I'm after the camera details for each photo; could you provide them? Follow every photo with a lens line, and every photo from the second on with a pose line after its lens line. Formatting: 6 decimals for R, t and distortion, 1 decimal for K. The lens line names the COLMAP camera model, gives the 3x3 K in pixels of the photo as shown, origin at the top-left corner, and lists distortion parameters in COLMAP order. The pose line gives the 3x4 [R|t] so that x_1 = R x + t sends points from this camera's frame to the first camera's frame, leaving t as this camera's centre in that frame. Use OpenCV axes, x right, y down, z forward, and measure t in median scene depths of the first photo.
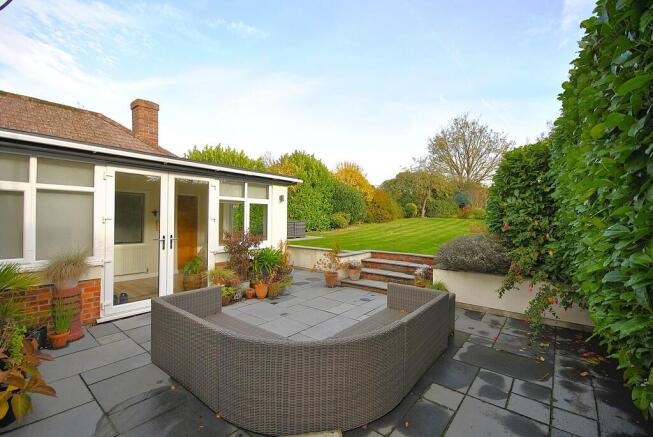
lens RADIAL K [[284.5, 0, 329.2], [0, 284.5, 218.8], [0, 0, 1]] dist [-0.005493, -0.000512]
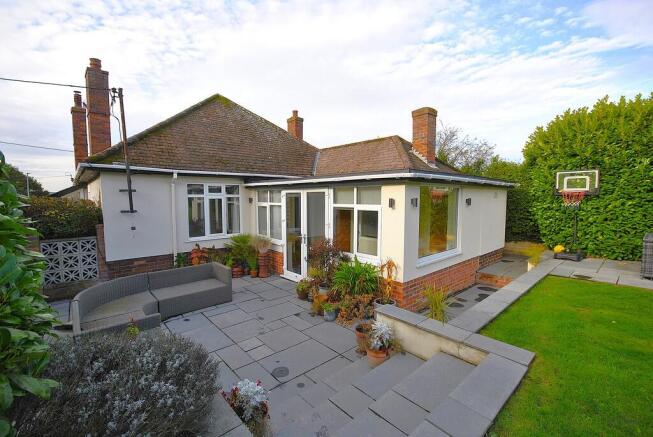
lens RADIAL K [[284.5, 0, 327.4], [0, 284.5, 215.6], [0, 0, 1]] dist [-0.005493, -0.000512]
pose [[-0.154519, 0.051849, -0.986628, 0.635301], [-0.009538, 0.998497, 0.053966, -0.085879], [0.987944, 0.017749, -0.153792, 1.060637]]
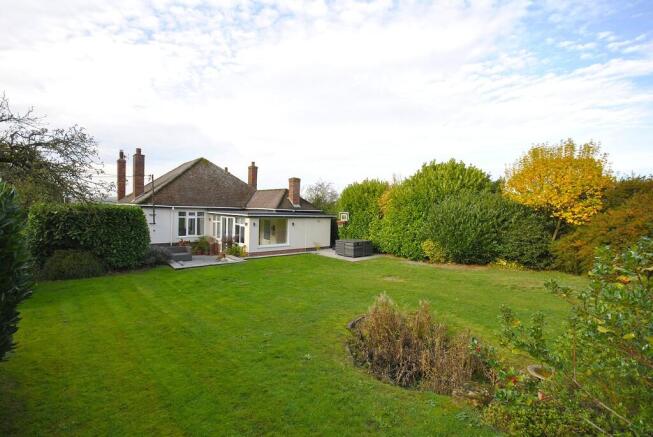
lens RADIAL K [[284.5, 0, 327.7], [0, 284.5, 219.5], [0, 0, 1]] dist [-0.005493, -0.000512]
pose [[-0.174768, 0.013649, -0.984515, 1.927511], [-0.040810, 0.998944, 0.021093, -0.190020], [0.983763, 0.043865, -0.174027, 2.143356]]
